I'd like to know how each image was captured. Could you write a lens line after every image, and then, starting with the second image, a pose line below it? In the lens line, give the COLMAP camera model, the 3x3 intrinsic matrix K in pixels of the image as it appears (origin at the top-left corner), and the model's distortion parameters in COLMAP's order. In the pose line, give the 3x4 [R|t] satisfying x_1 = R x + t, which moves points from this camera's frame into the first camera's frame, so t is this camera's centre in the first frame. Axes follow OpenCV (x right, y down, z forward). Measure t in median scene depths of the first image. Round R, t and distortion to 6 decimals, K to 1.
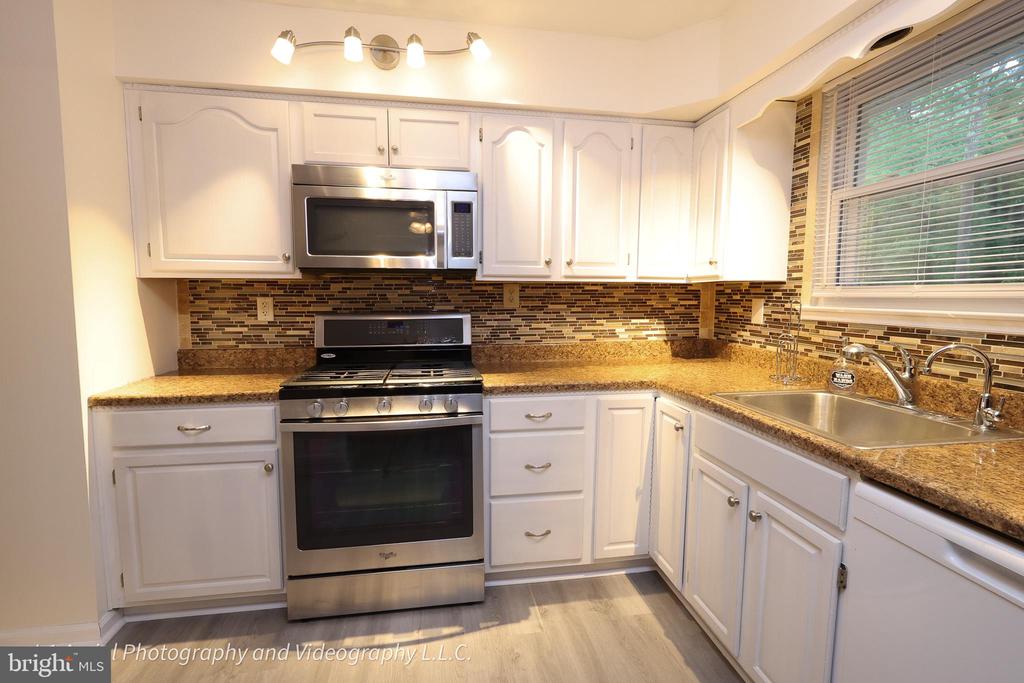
lens RADIAL K [[472.4, 0, 509.9], [0, 472.4, 339.0], [0, 0, 1]] dist [-0.002086, 0.001344]
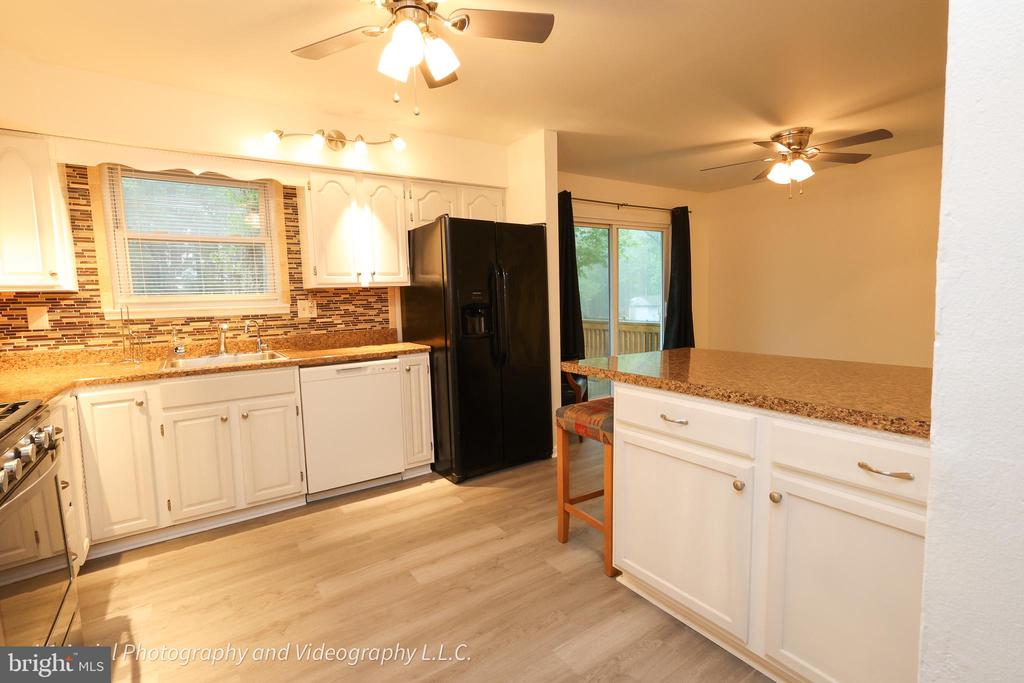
lens RADIAL K [[473.9, 0, 512.1], [0, 473.9, 340.0], [0, 0, 1]] dist [-0.002463, 0.000699]
pose [[-0.432468, -0.075733, 0.898463, -1.077819], [0.108344, 0.984881, 0.135168, -0.041444], [-0.895116, 0.155799, -0.417724, 0.523938]]
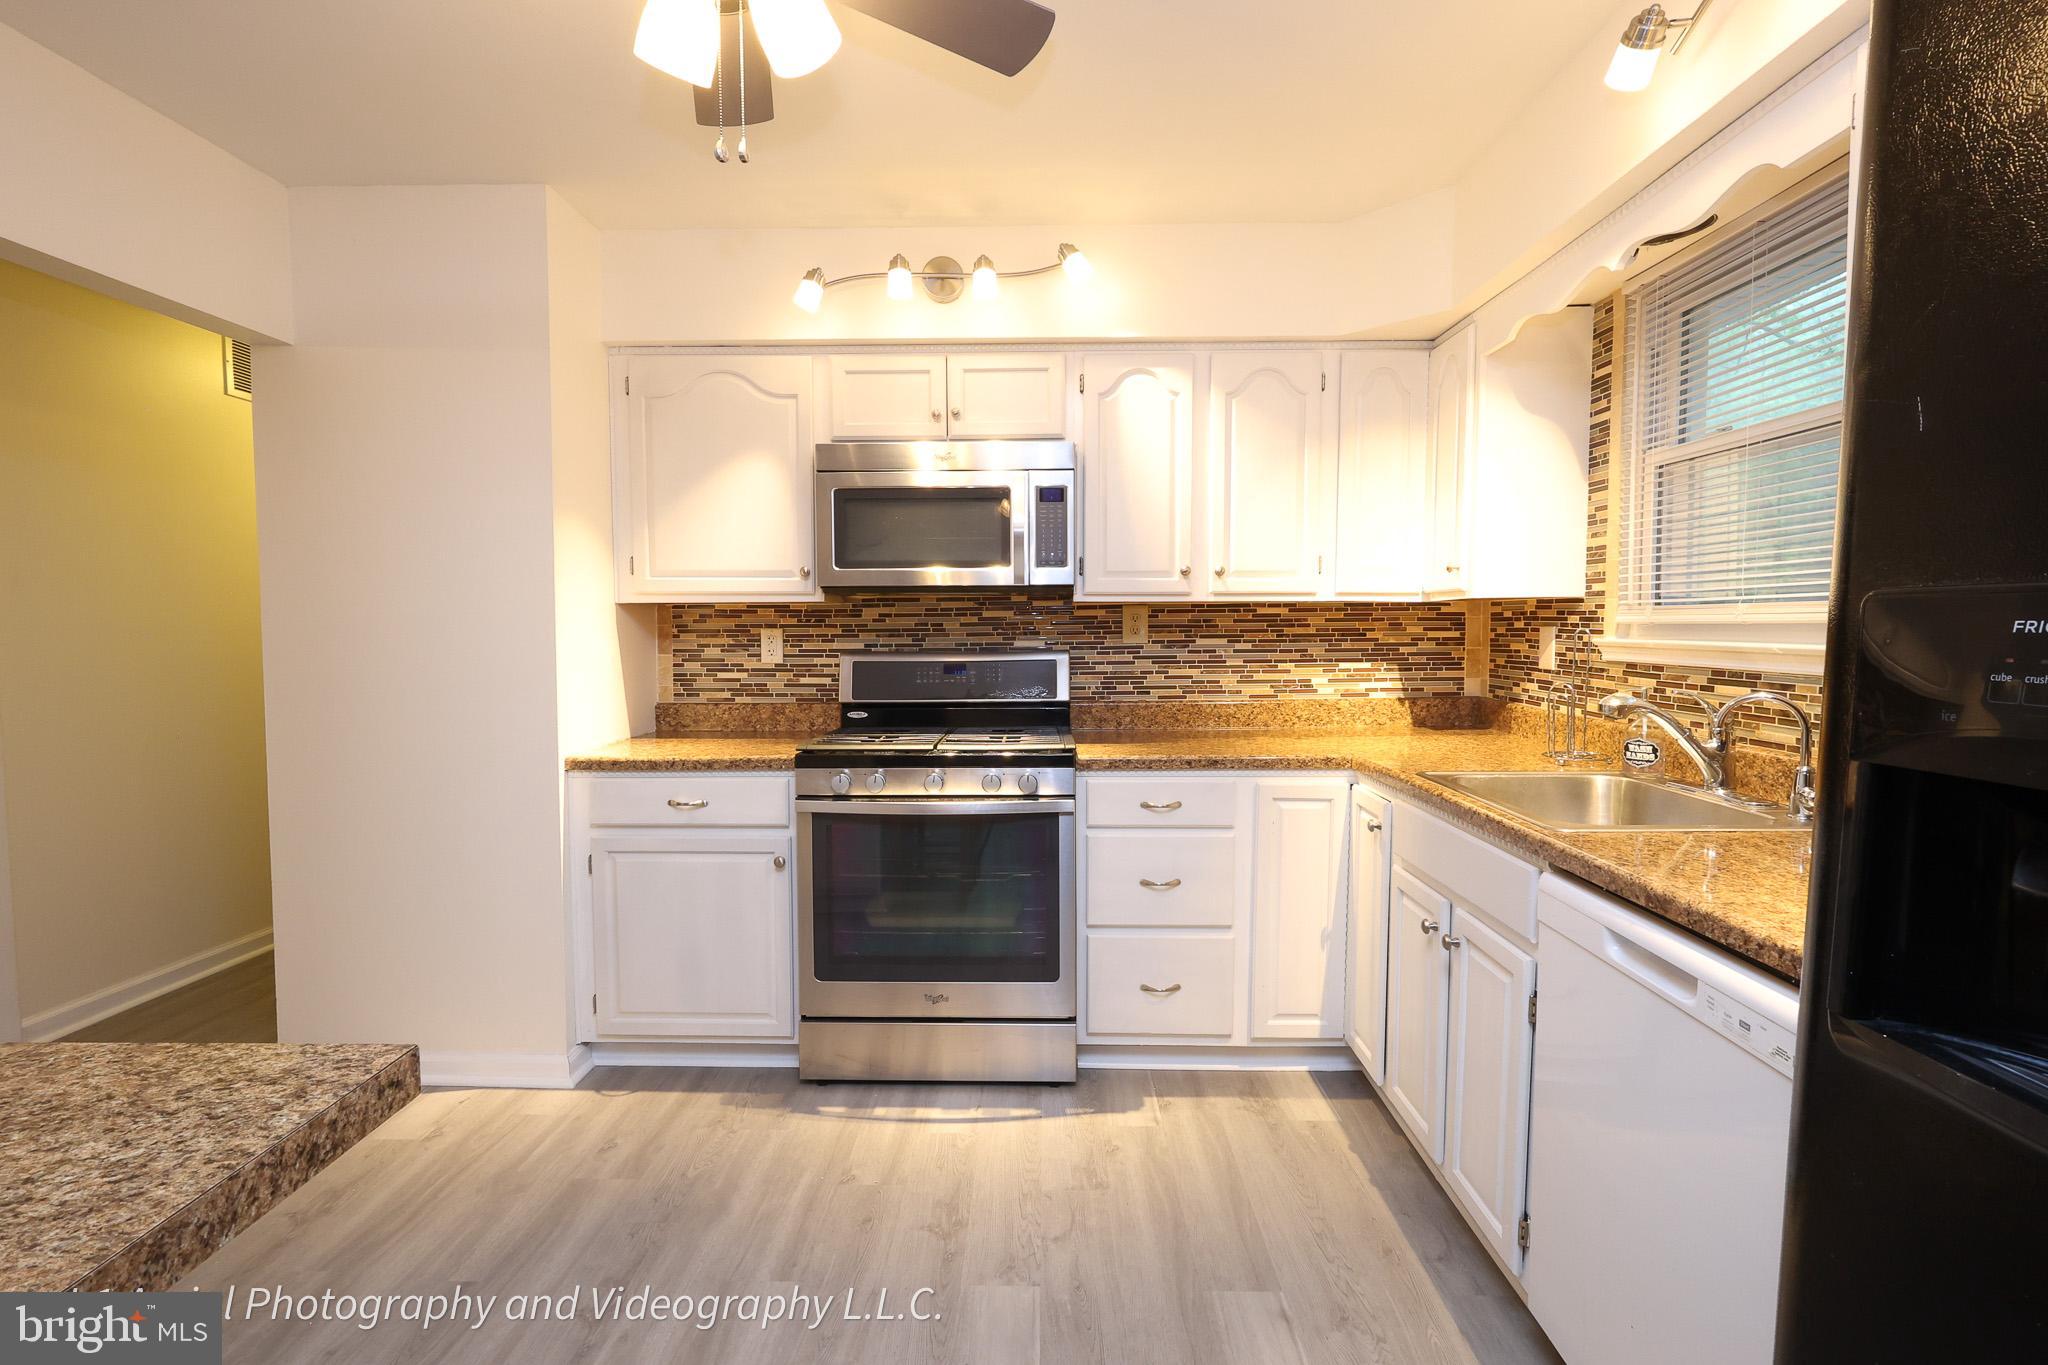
lens RADIAL K [[944.8, 0, 1019.8], [0, 944.8, 677.4], [0, 0, 1]] dist [-0.002086, 0.001344]
pose [[0.982441, 0.004445, -0.186523, 0.105722], [-0.011245, 0.999309, -0.035415, 0.030711], [0.186236, 0.036891, 0.981812, -0.317746]]
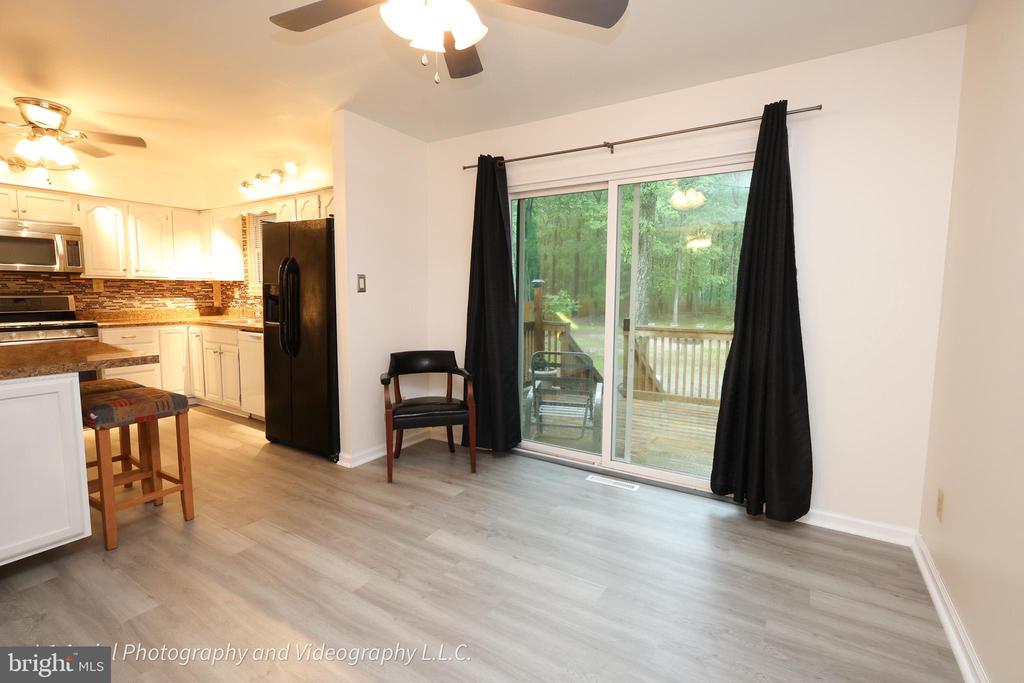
lens RADIAL K [[472.4, 0, 509.9], [0, 472.4, 339.0], [0, 0, 1]] dist [-0.002086, 0.001344]
pose [[0.664254, -0.072403, 0.743992, -0.395634], [0.059905, 0.997253, 0.043565, 0.170157], [-0.745103, 0.015631, 0.666767, -1.820658]]
